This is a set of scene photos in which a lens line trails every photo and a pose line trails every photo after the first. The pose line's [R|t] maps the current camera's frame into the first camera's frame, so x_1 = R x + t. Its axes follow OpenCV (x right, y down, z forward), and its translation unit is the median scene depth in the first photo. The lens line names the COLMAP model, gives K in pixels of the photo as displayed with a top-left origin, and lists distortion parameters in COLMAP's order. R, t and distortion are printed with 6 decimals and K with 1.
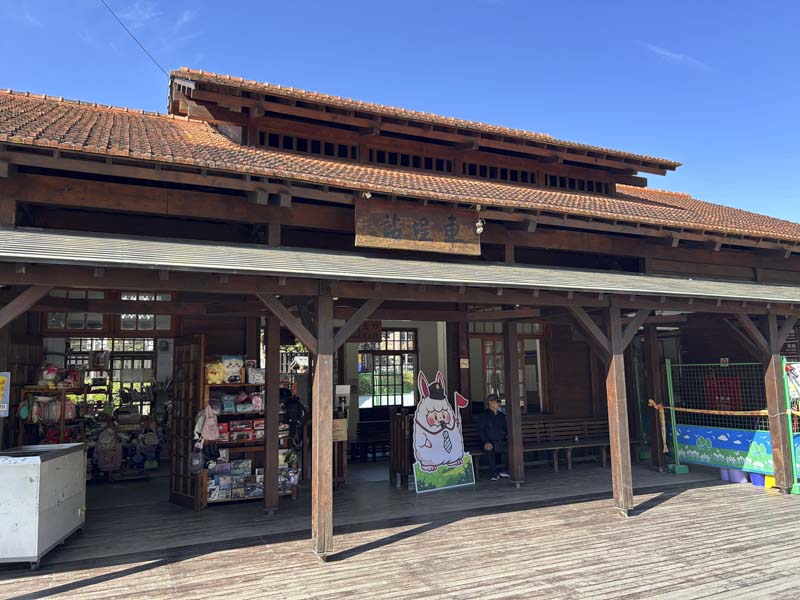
lens RADIAL K [[606.4, 0, 400.0], [0, 606.4, 300.0], [0, 0, 1]] dist [0.105437, -0.139100]
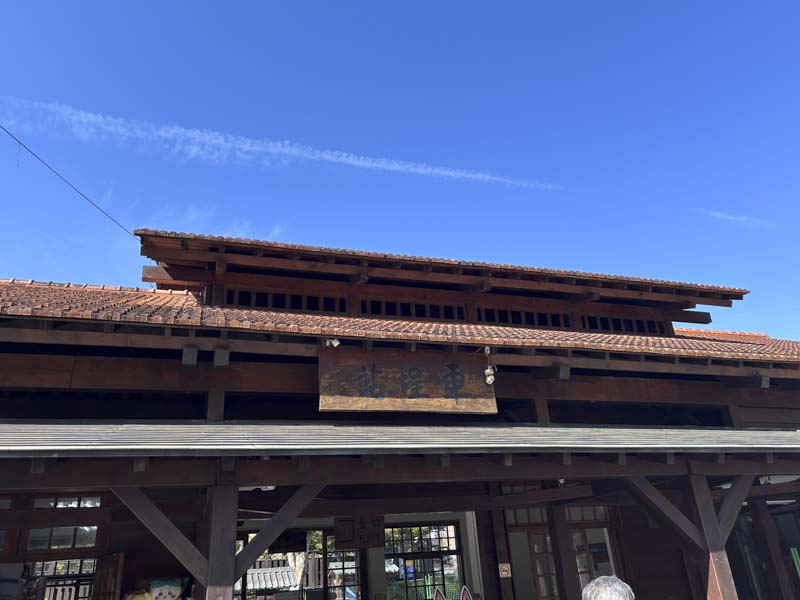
lens RADIAL K [[606.4, 0, 400.0], [0, 606.4, 300.0], [0, 0, 1]] dist [0.105437, -0.139100]
pose [[0.991898, -0.091864, -0.087747, 0.086888], [0.062201, 0.953451, -0.295062, 0.006973], [0.110769, 0.287213, 0.951441, 0.221183]]
